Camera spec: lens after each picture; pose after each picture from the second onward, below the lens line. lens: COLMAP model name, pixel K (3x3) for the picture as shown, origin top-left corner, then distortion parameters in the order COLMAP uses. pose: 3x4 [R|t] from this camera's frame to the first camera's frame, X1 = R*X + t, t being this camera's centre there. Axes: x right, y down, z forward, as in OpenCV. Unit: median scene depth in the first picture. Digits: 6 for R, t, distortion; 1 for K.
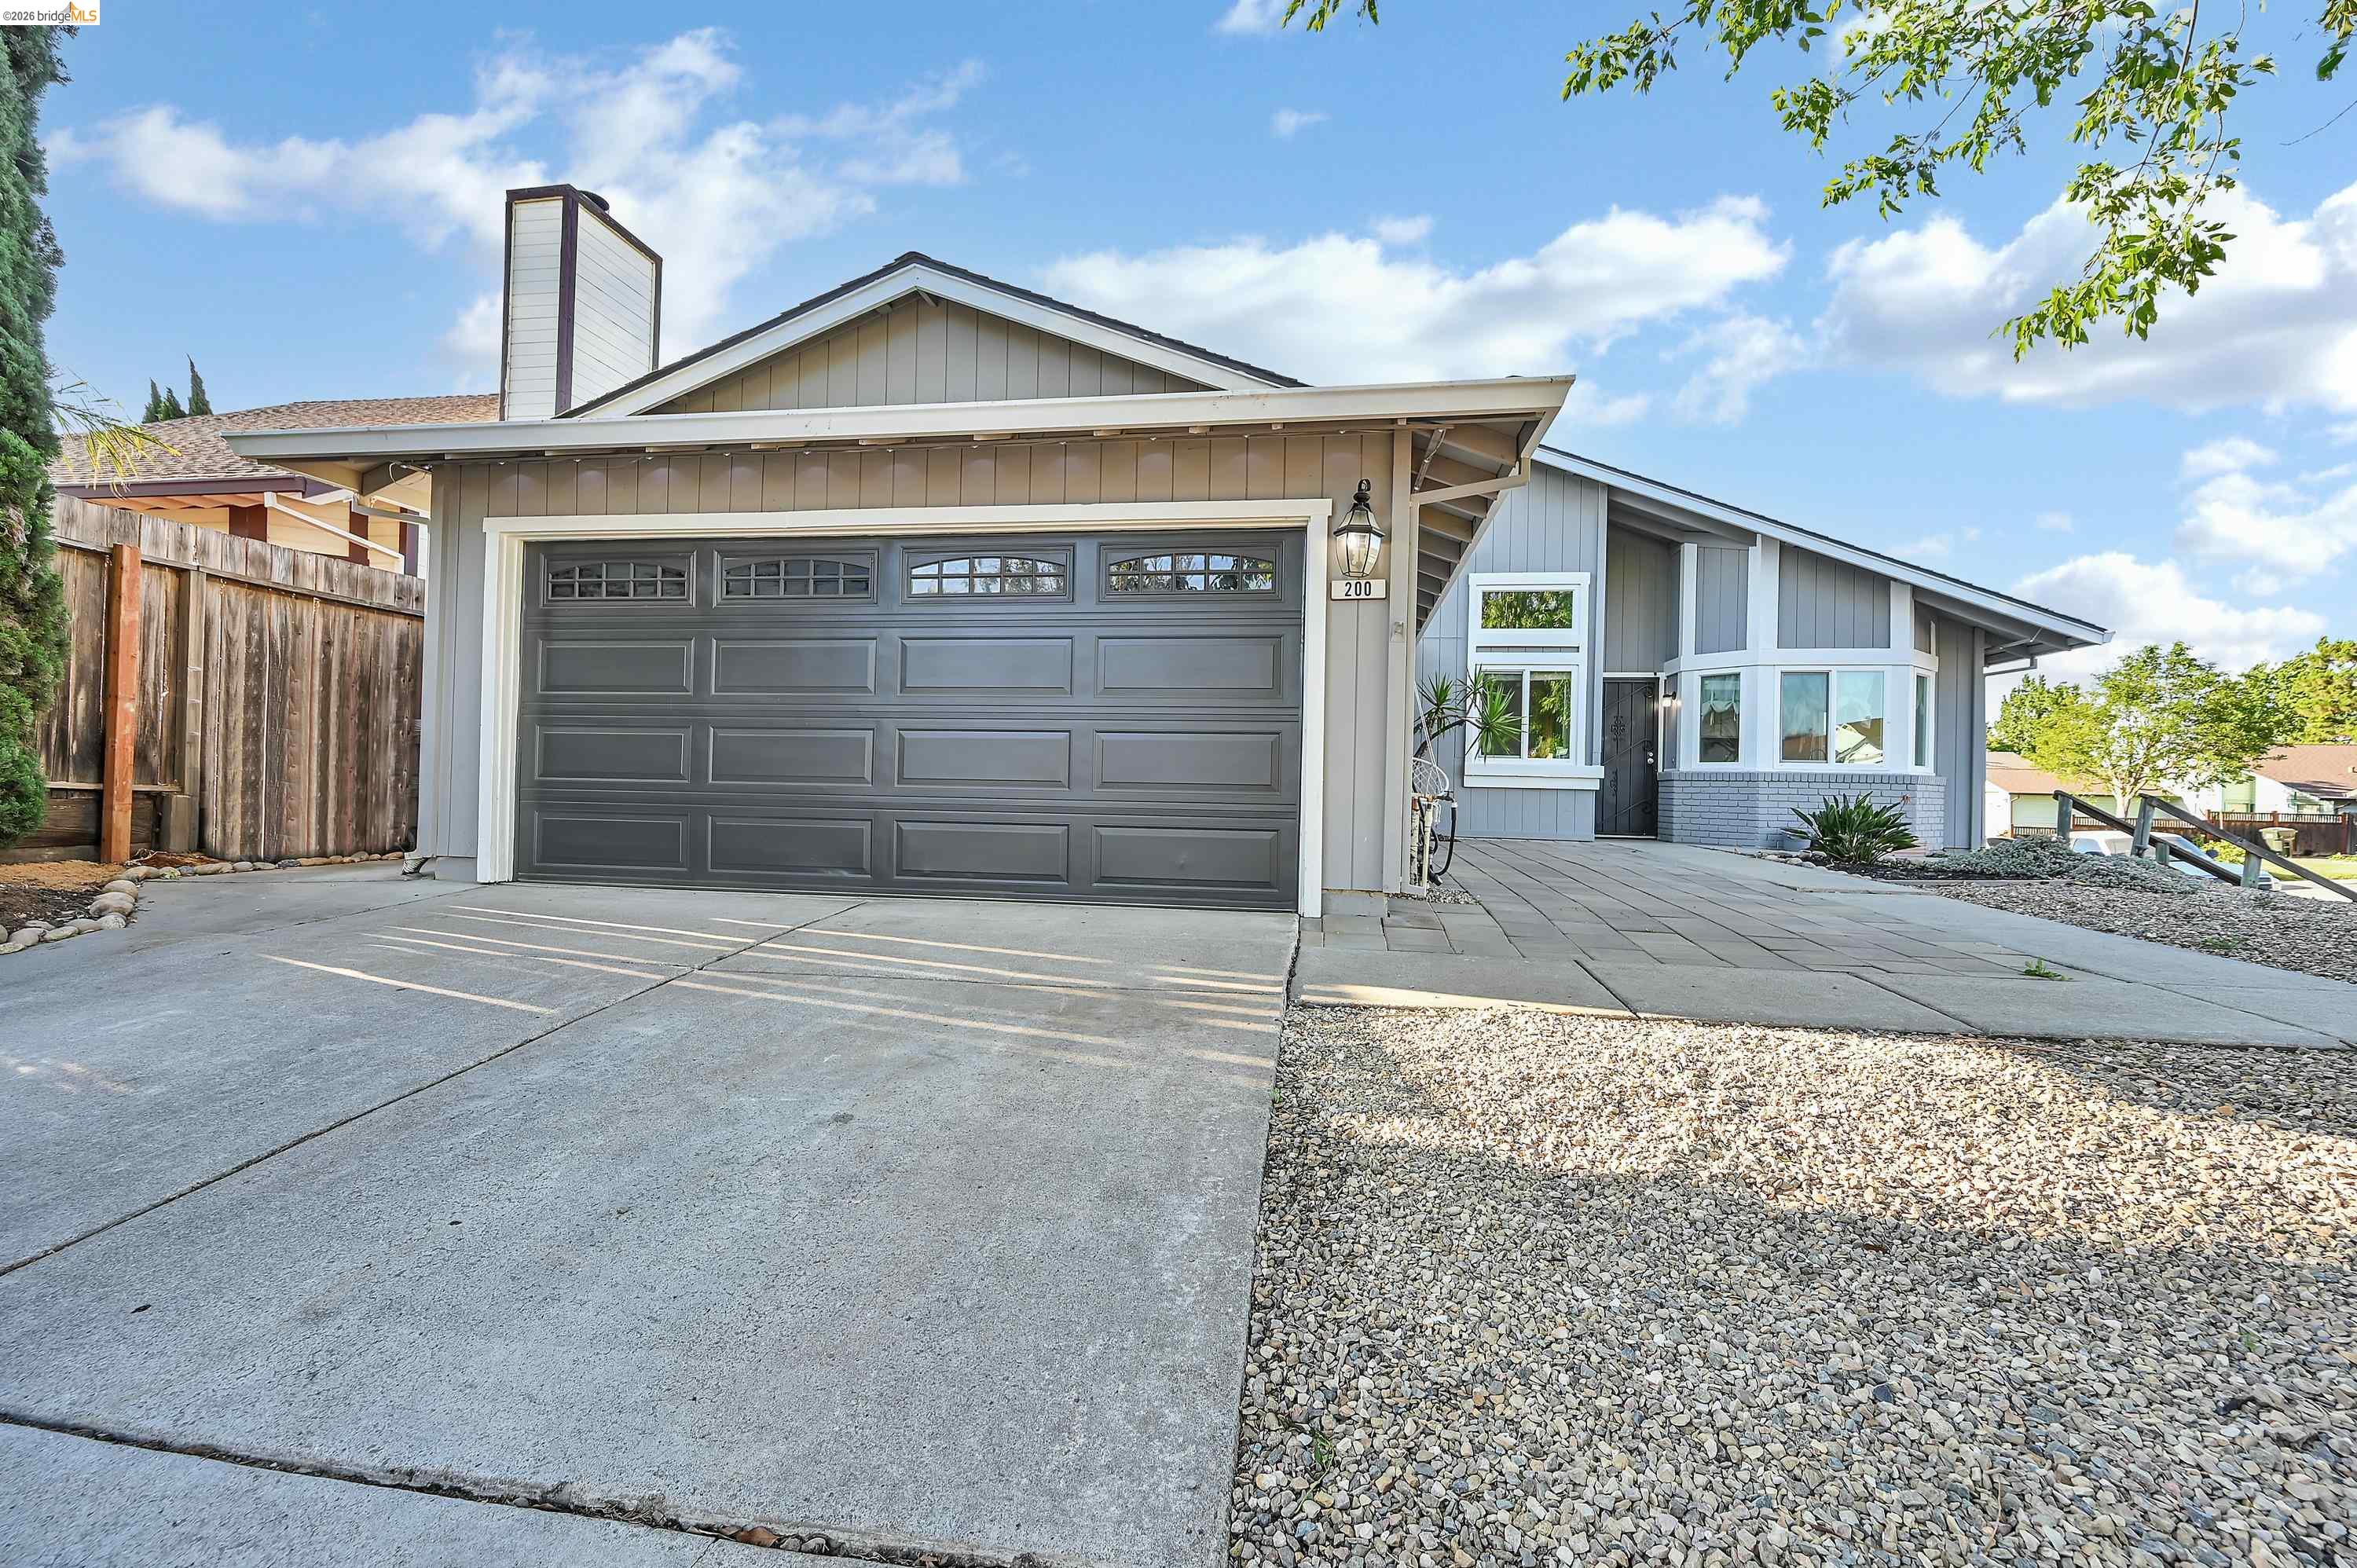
lens RADIAL K [[954.9, 0, 1178.7], [0, 954.9, 776.3], [0, 0, 1]] dist [0.000797, 0.000543]
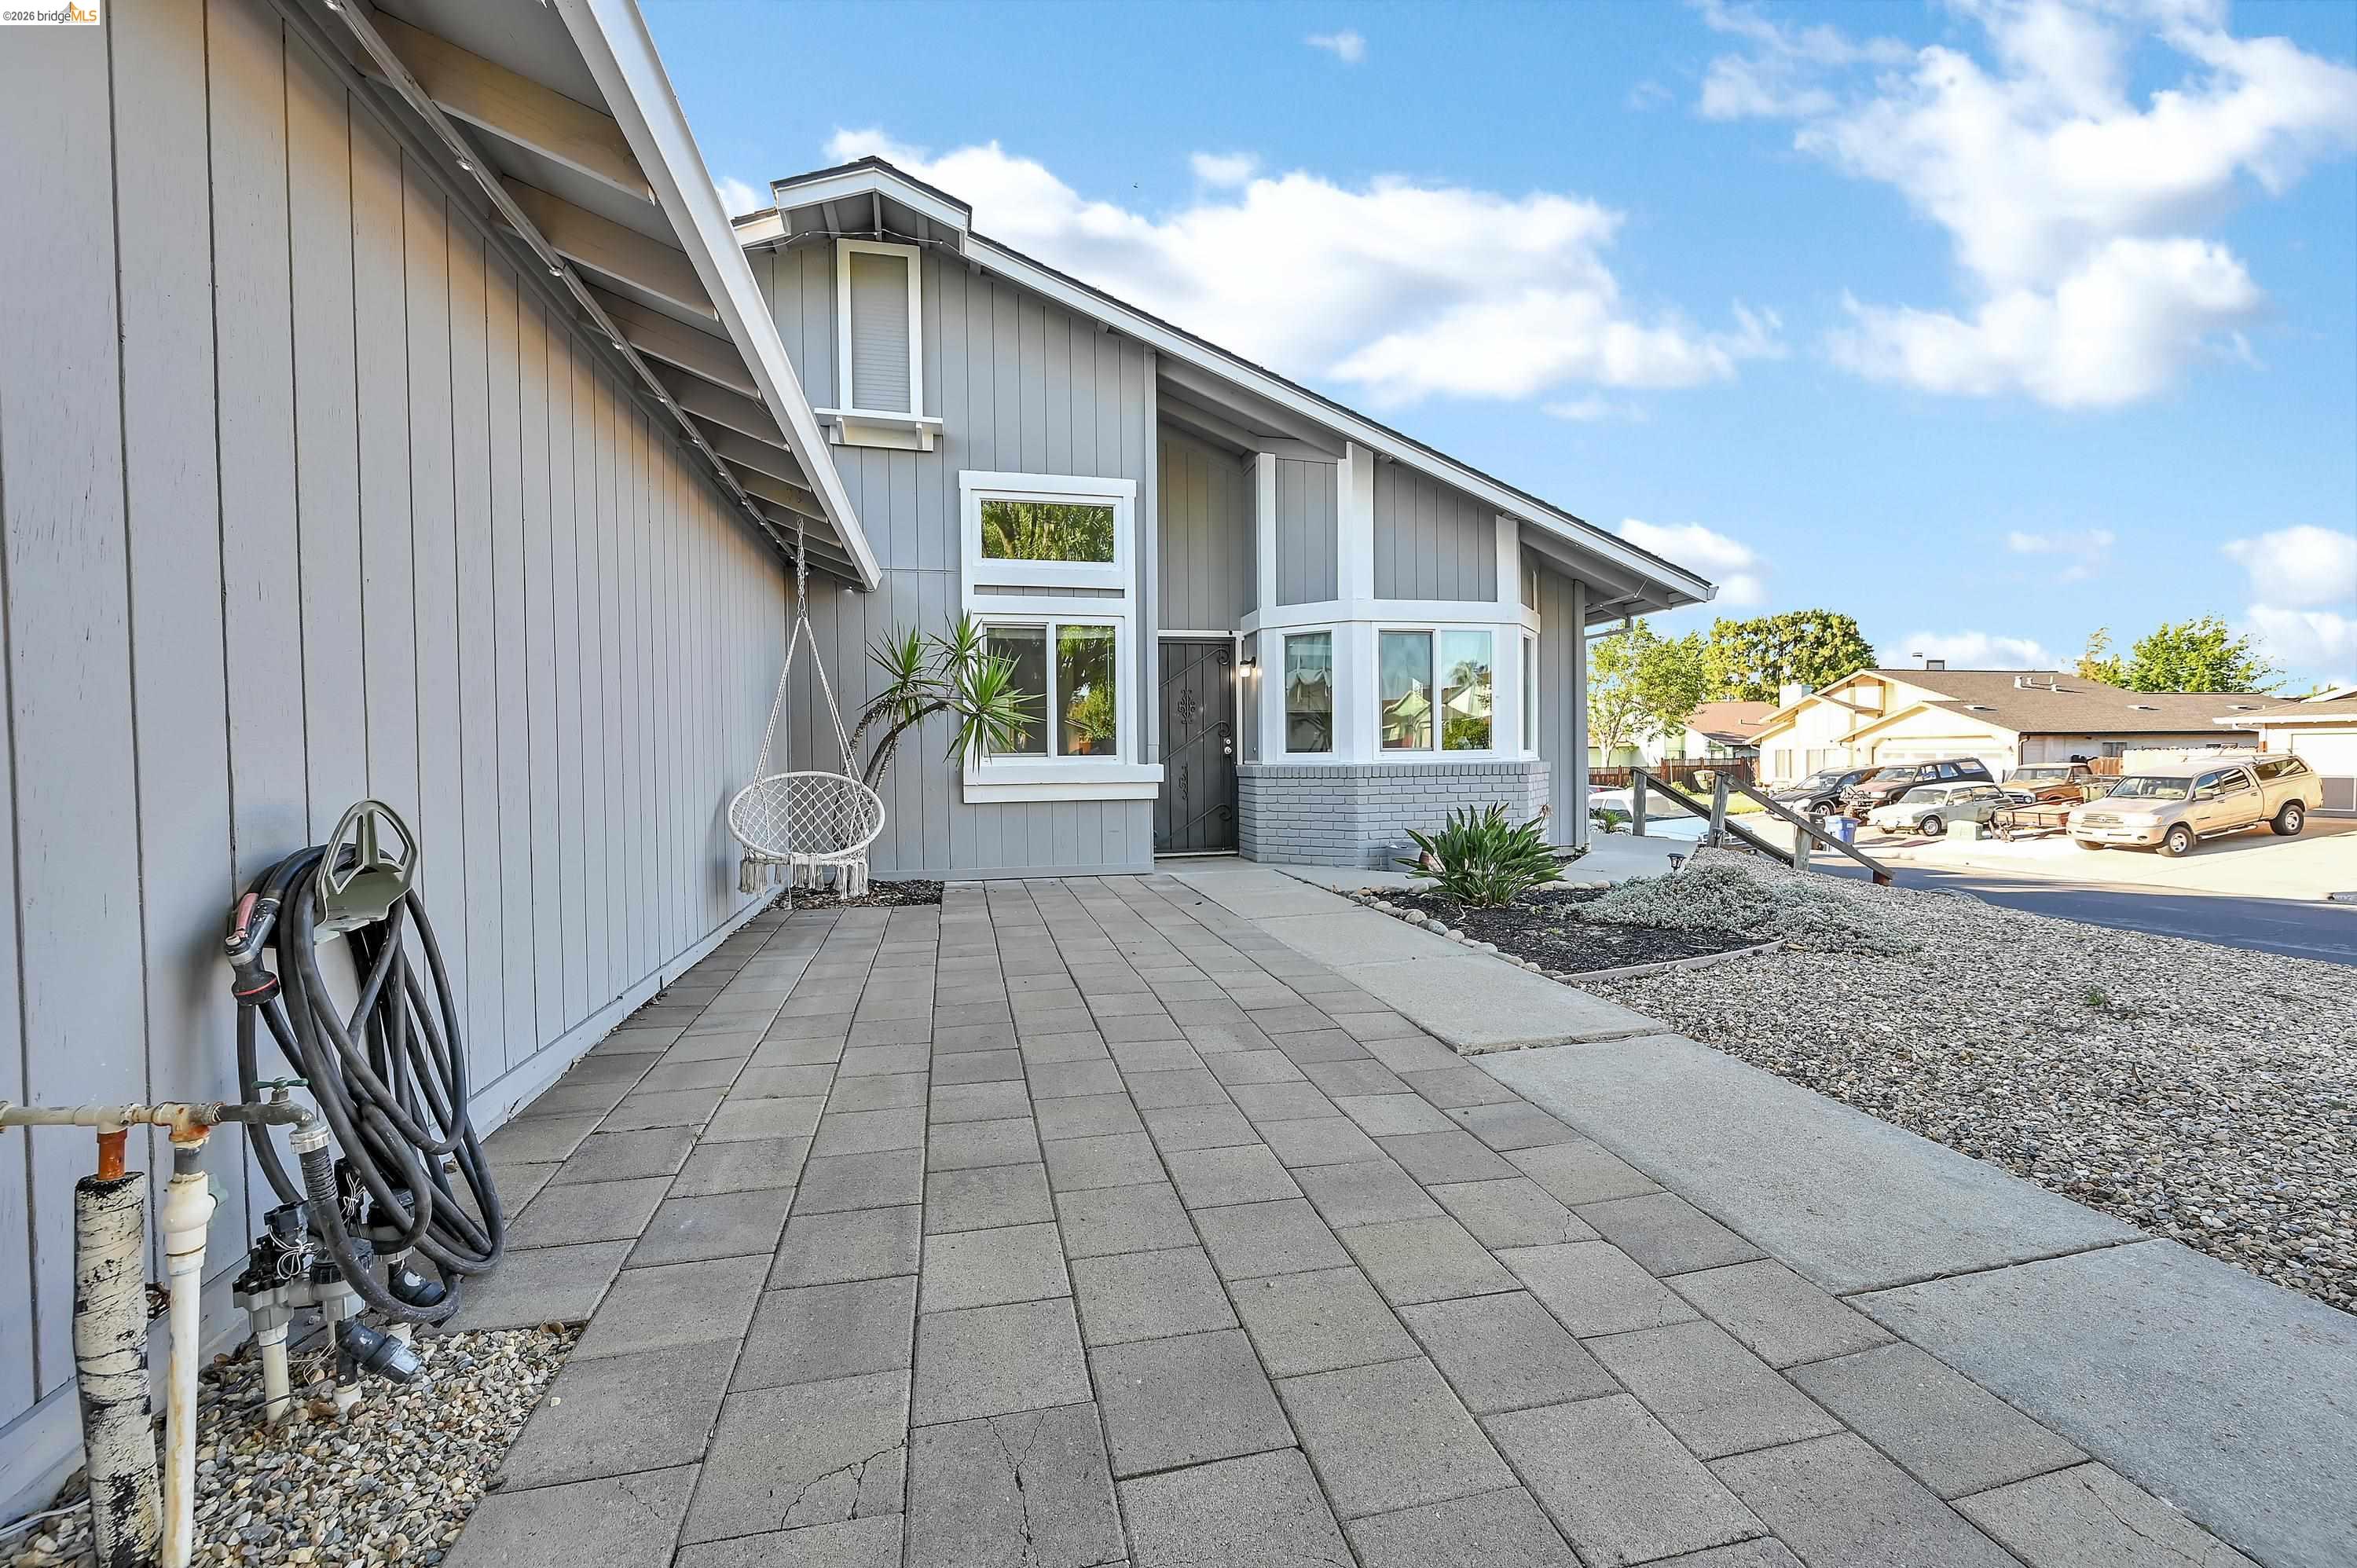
lens RADIAL K [[954.9, 0, 1178.7], [0, 954.9, 776.3], [0, 0, 1]] dist [0.000797, 0.000543]
pose [[0.928256, -0.043073, 0.369440, 0.198231], [0.030652, 0.998752, 0.039428, -0.028541], [-0.370678, -0.025276, 0.928418, 0.351111]]
